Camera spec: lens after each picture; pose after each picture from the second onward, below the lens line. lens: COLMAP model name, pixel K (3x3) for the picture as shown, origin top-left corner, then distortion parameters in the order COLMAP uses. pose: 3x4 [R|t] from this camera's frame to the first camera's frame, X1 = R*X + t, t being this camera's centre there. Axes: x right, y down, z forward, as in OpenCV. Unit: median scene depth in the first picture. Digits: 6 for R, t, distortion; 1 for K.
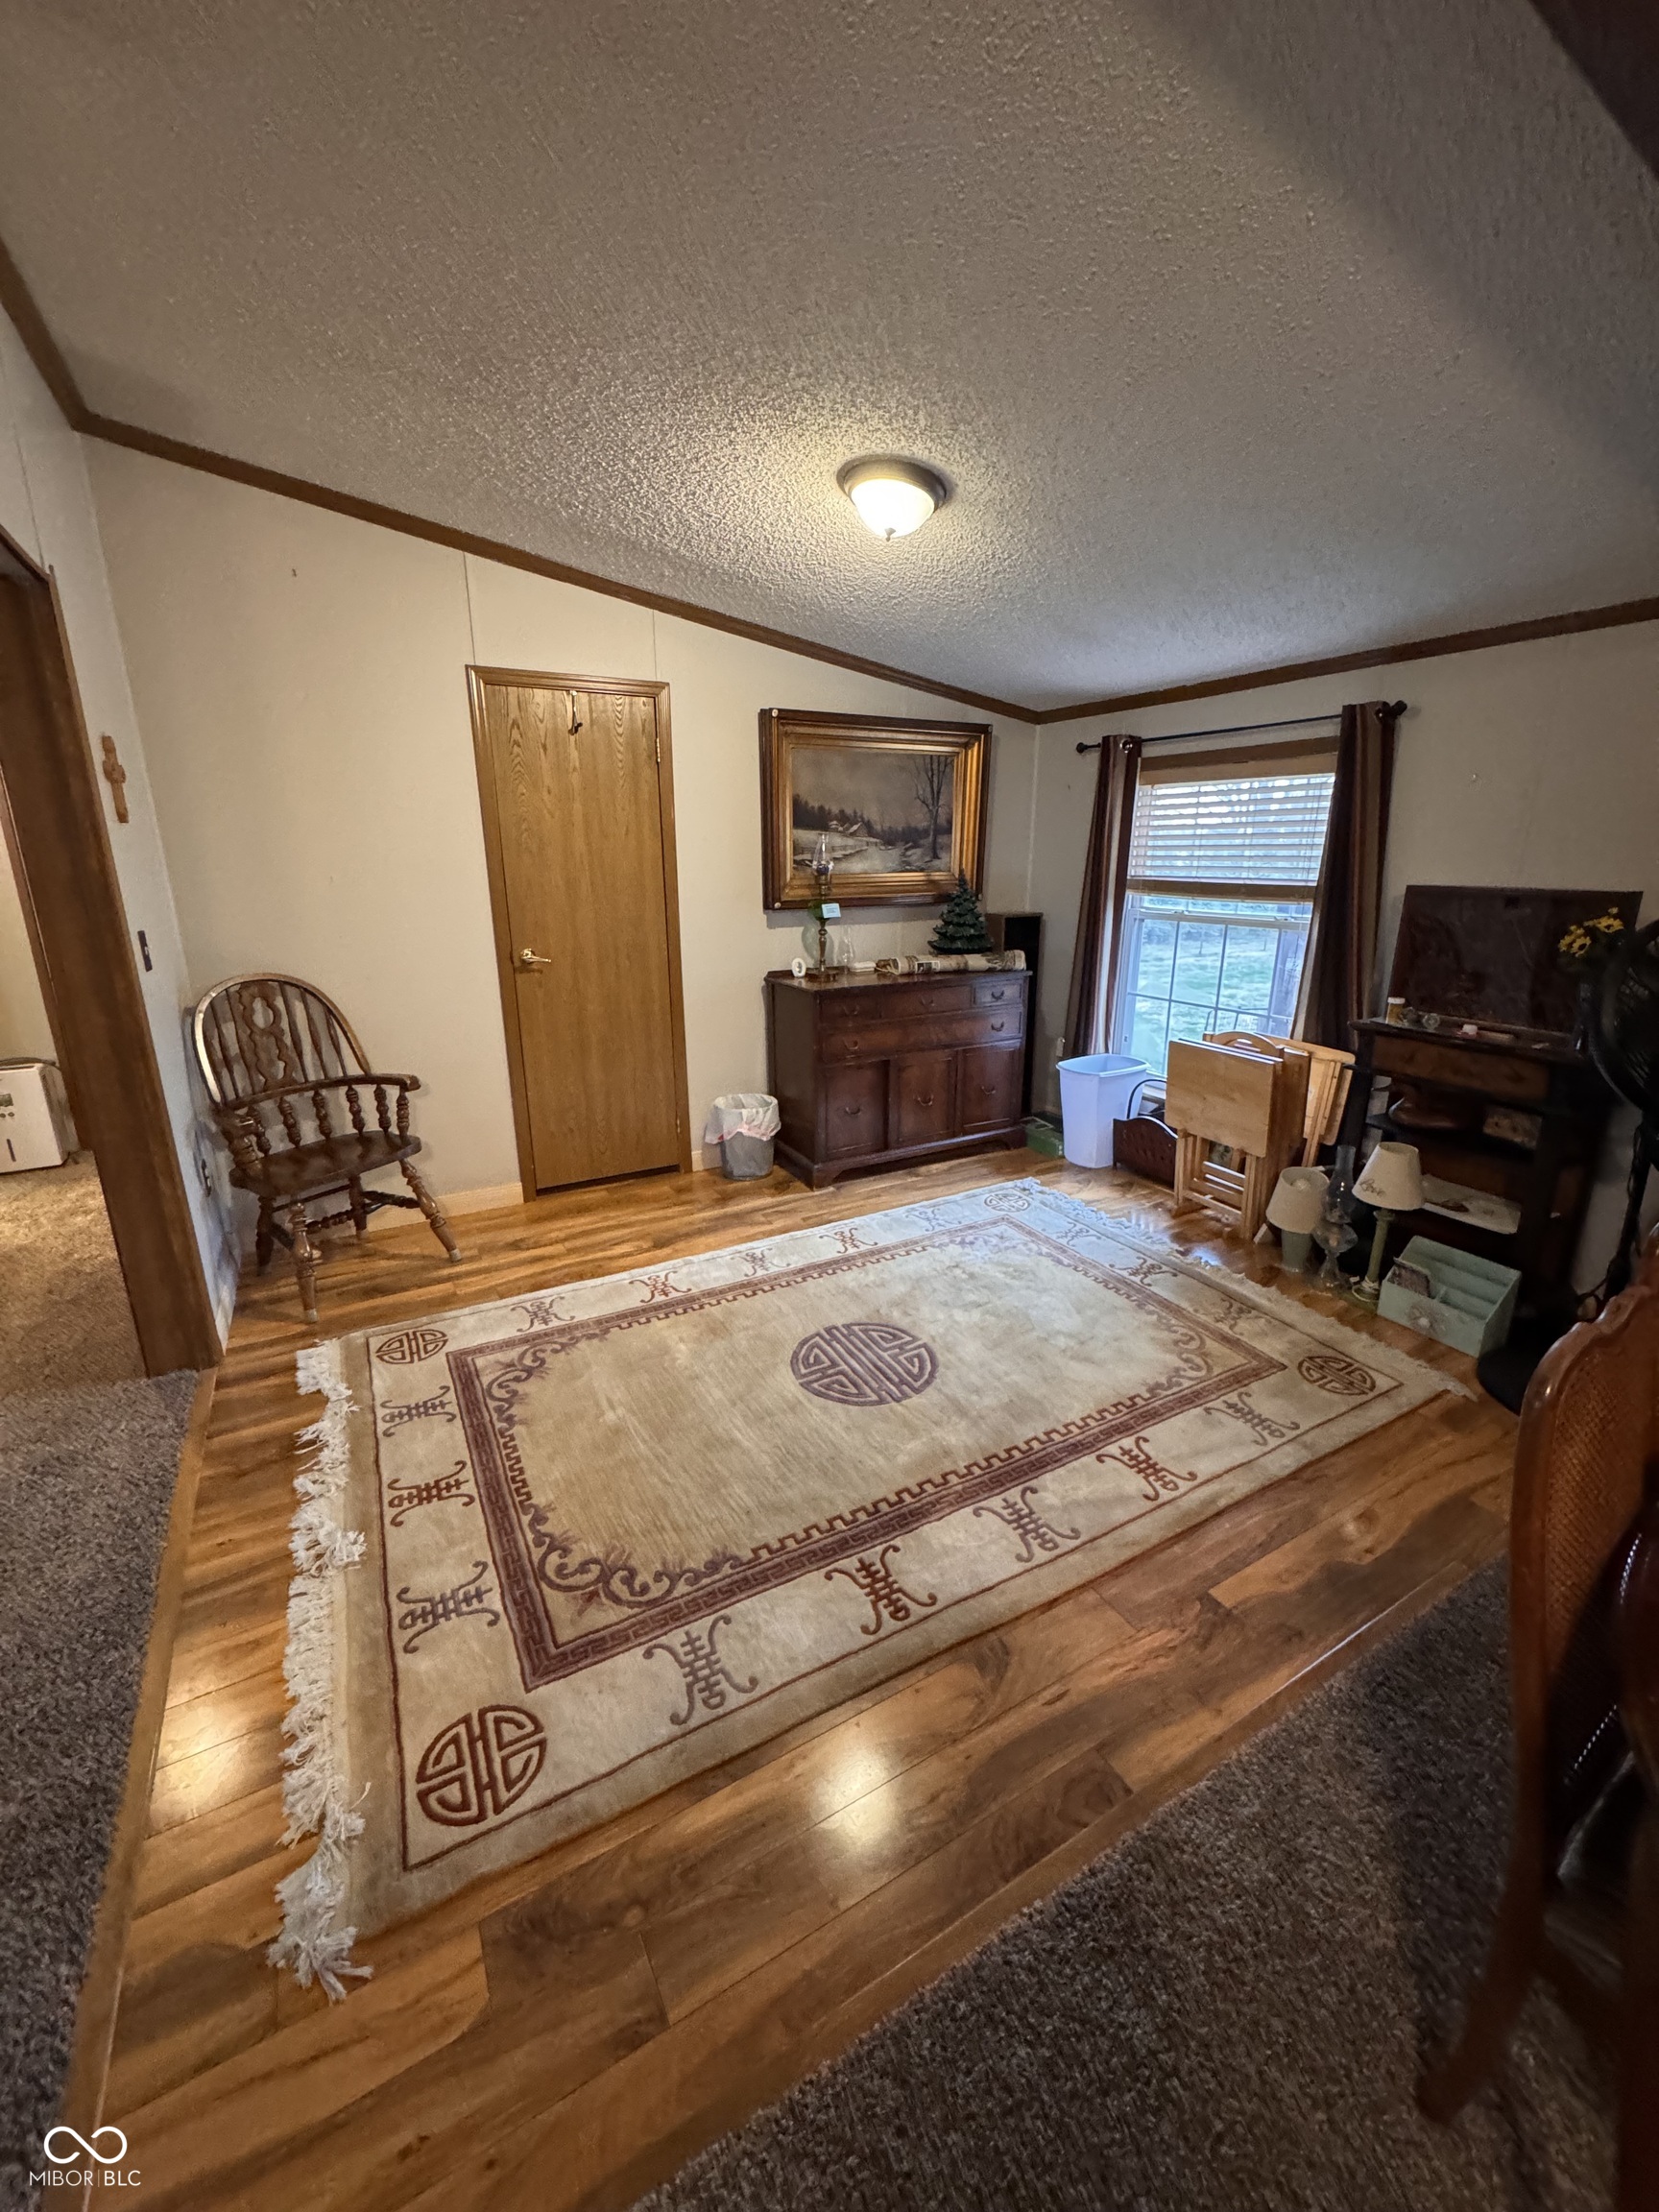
lens RADIAL K [[886.4, 0, 829.5], [0, 886.4, 1106.0], [0, 0, 1]] dist [-0.000836, -0.001200]
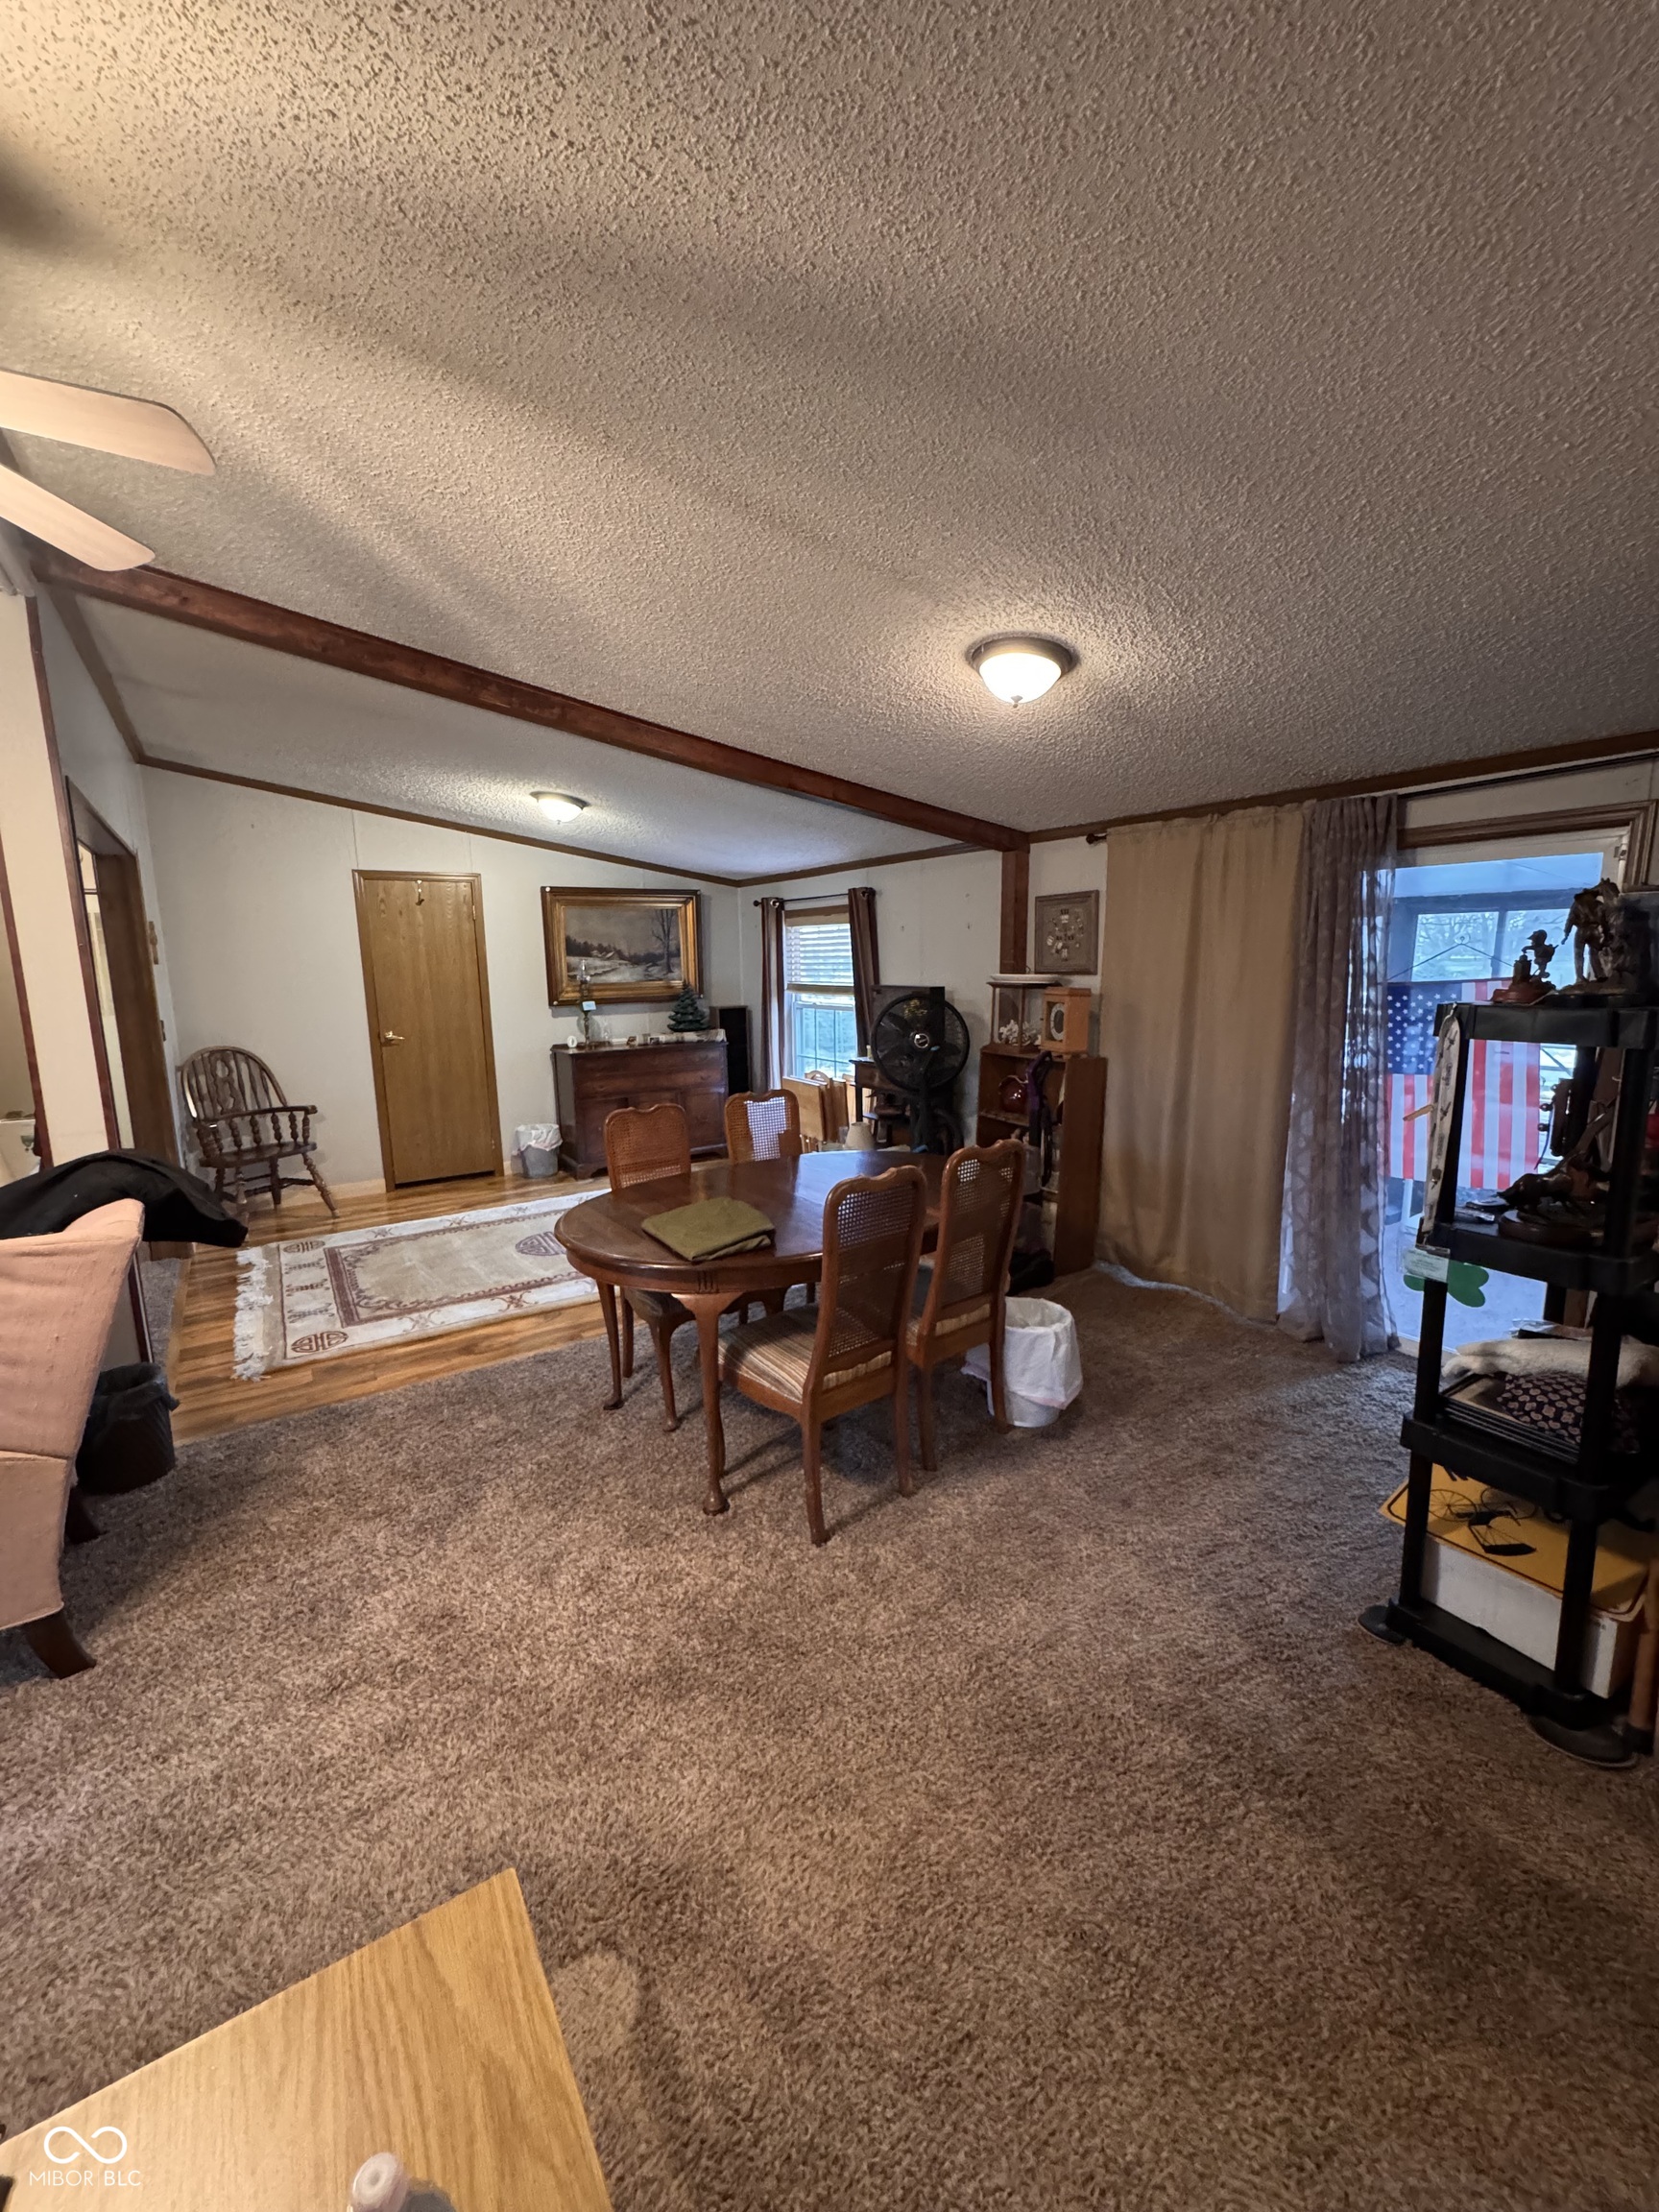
lens RADIAL K [[886.4, 0, 829.5], [0, 886.4, 1106.0], [0, 0, 1]] dist [-0.000836, -0.001200]
pose [[0.997563, -0.025710, 0.064866, 0.387053], [0.032968, 0.992999, -0.113428, 0.184400], [-0.061496, 0.115290, 0.991426, -0.705194]]
